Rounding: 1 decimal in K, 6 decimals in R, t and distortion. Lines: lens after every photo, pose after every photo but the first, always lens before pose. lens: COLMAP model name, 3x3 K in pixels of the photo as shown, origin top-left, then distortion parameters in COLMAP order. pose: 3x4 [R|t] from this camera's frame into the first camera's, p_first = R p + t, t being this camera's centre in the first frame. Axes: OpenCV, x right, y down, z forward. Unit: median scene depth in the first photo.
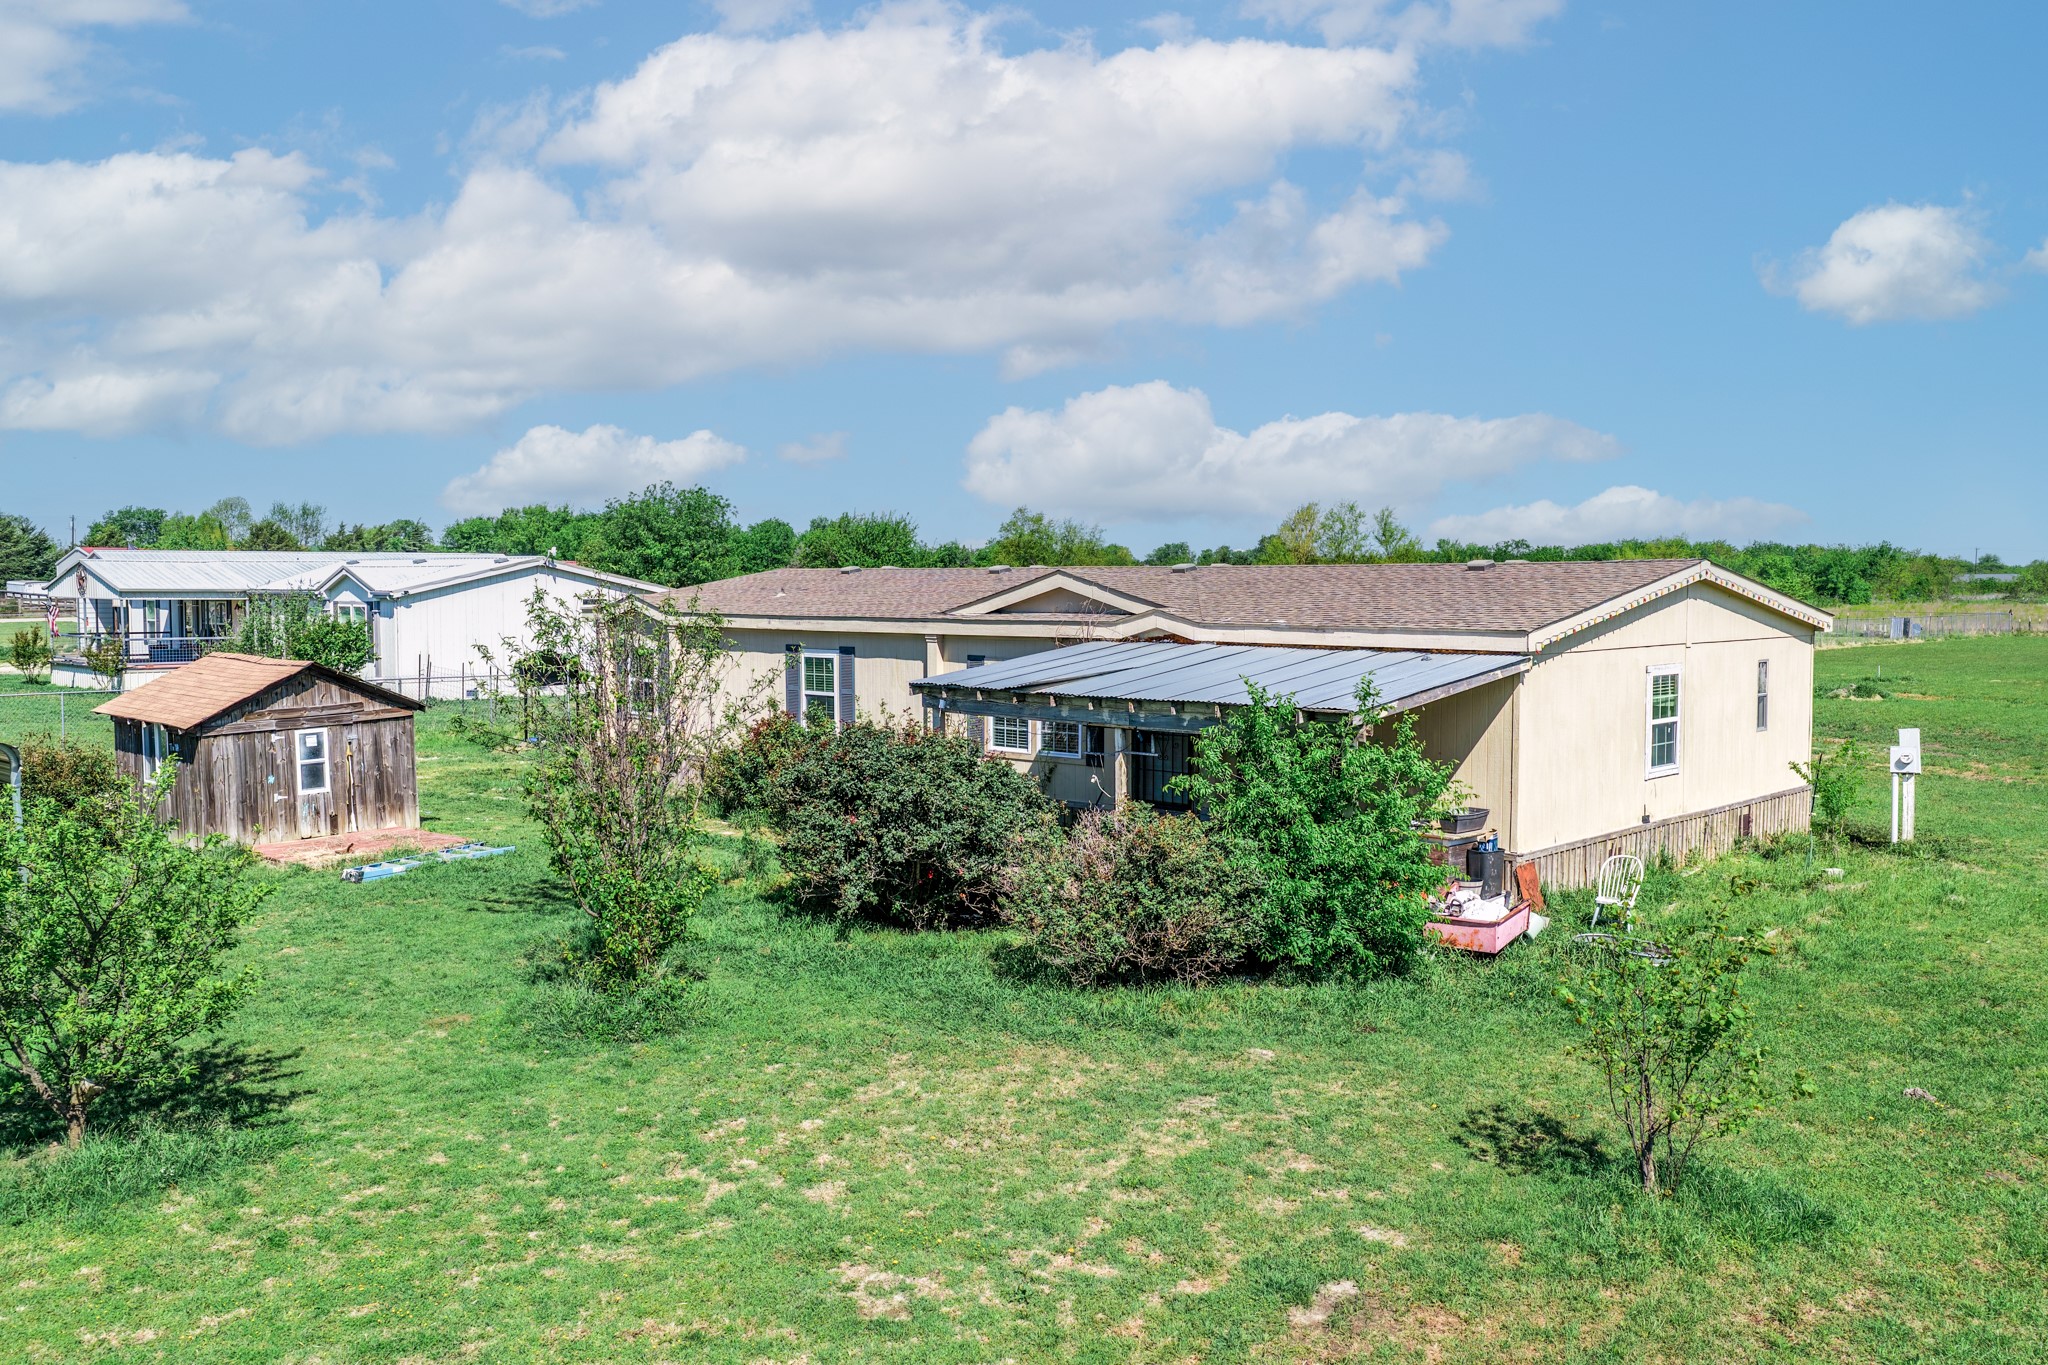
lens RADIAL K [[1701.7, 0, 1036.5], [0, 1701.7, 692.3], [0, 0, 1]] dist [-0.011816, 0.026862]
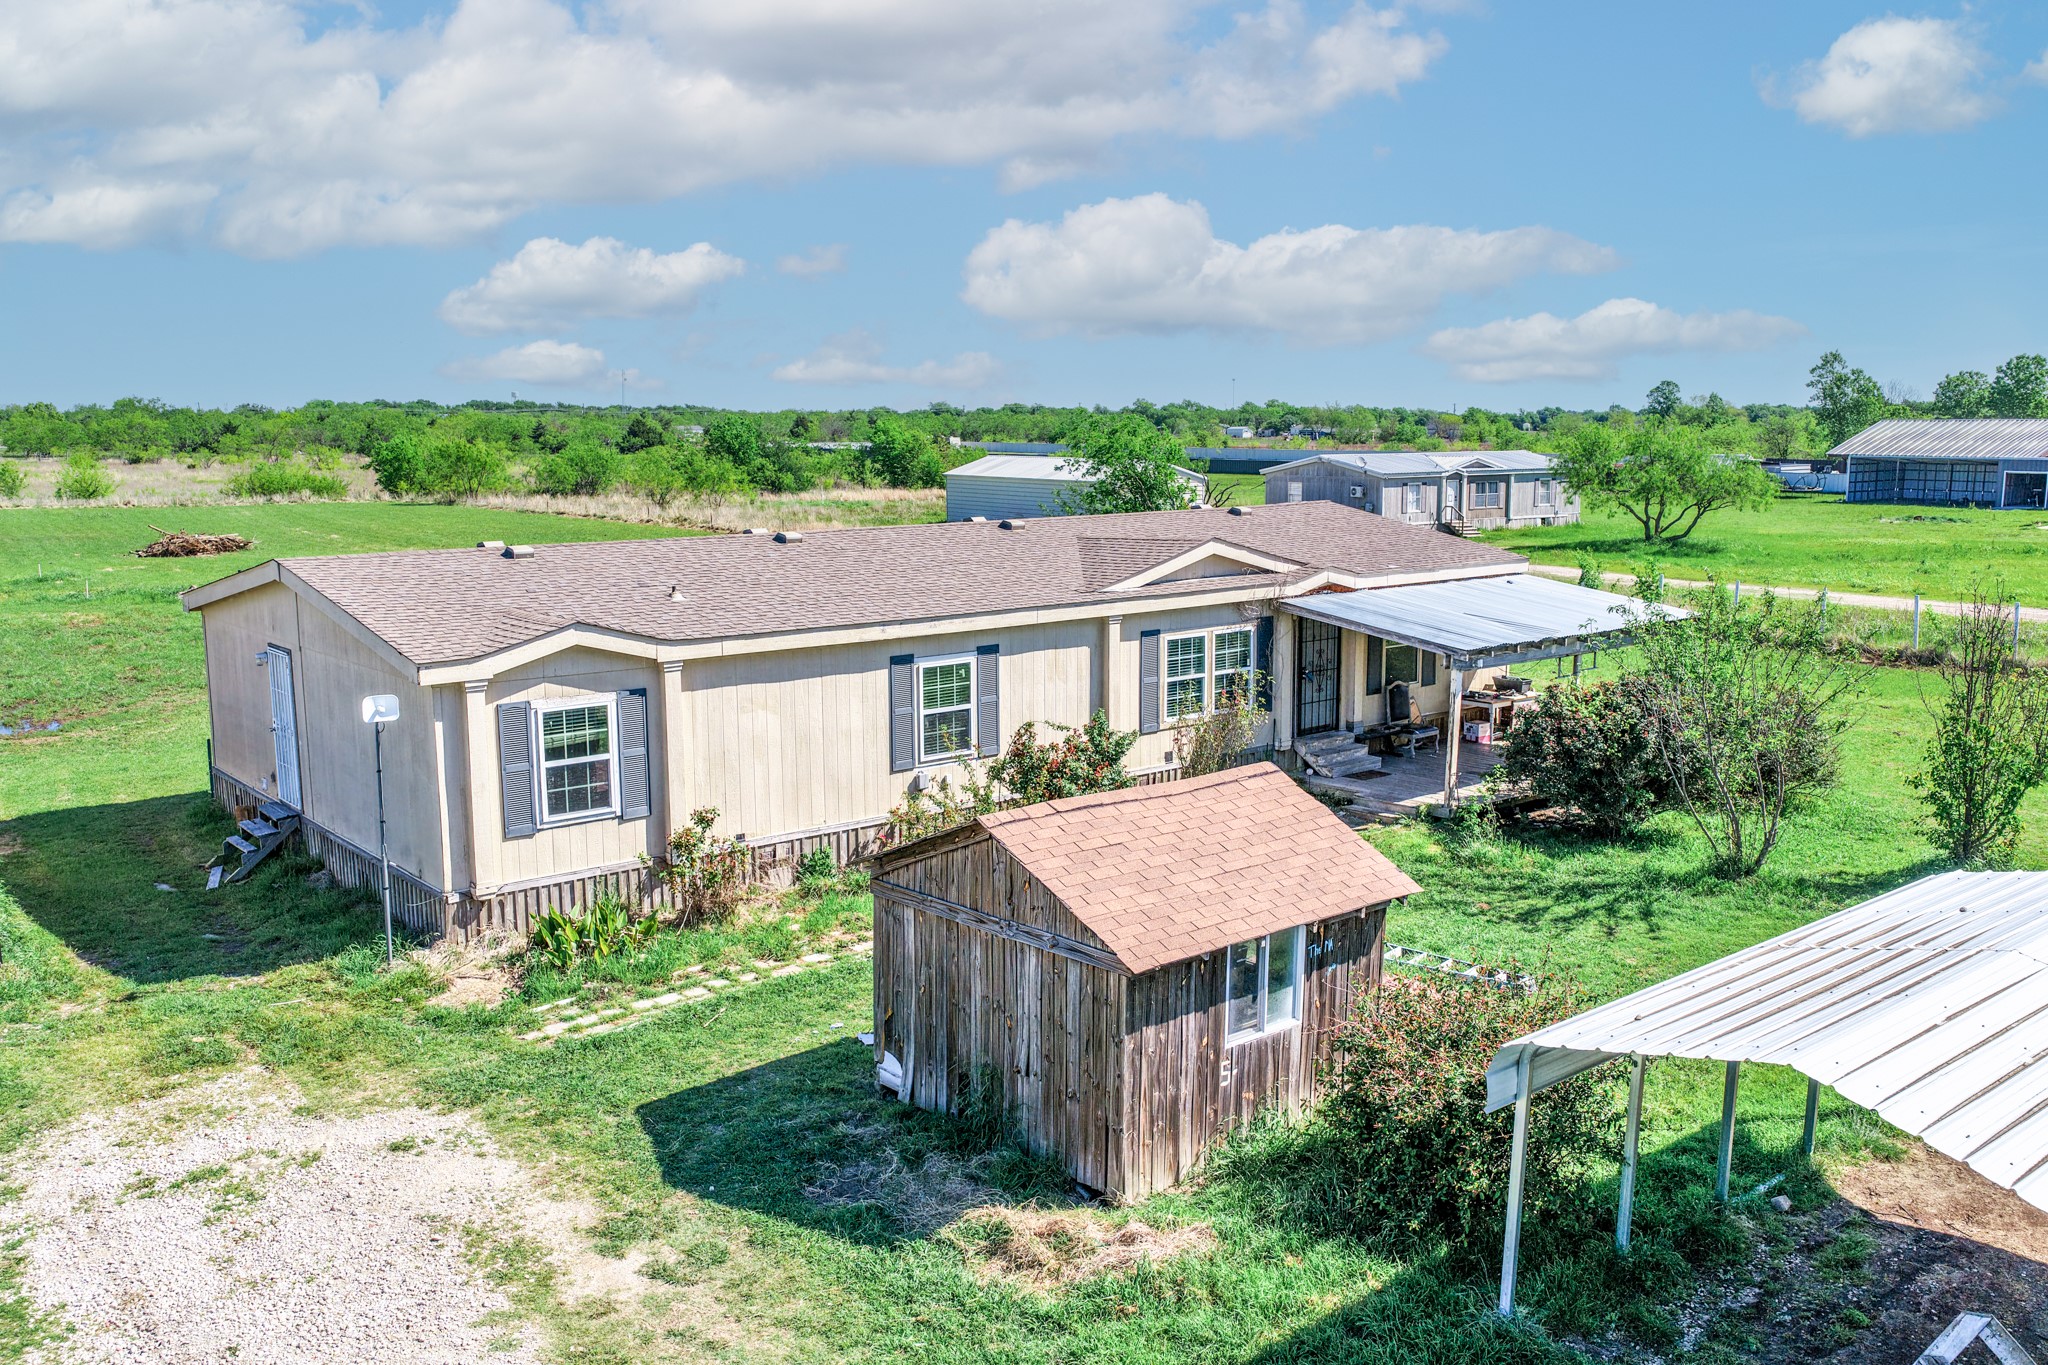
lens RADIAL K [[1711.0, 0, 1039.2], [0, 1711.0, 685.0], [0, 0, 1]] dist [-0.017308, 0.040132]
pose [[0.106139, -0.150691, 0.982867, -1.357595], [0.076185, 0.986777, 0.143063, -0.182544], [-0.991428, 0.059695, 0.116216, 1.280513]]
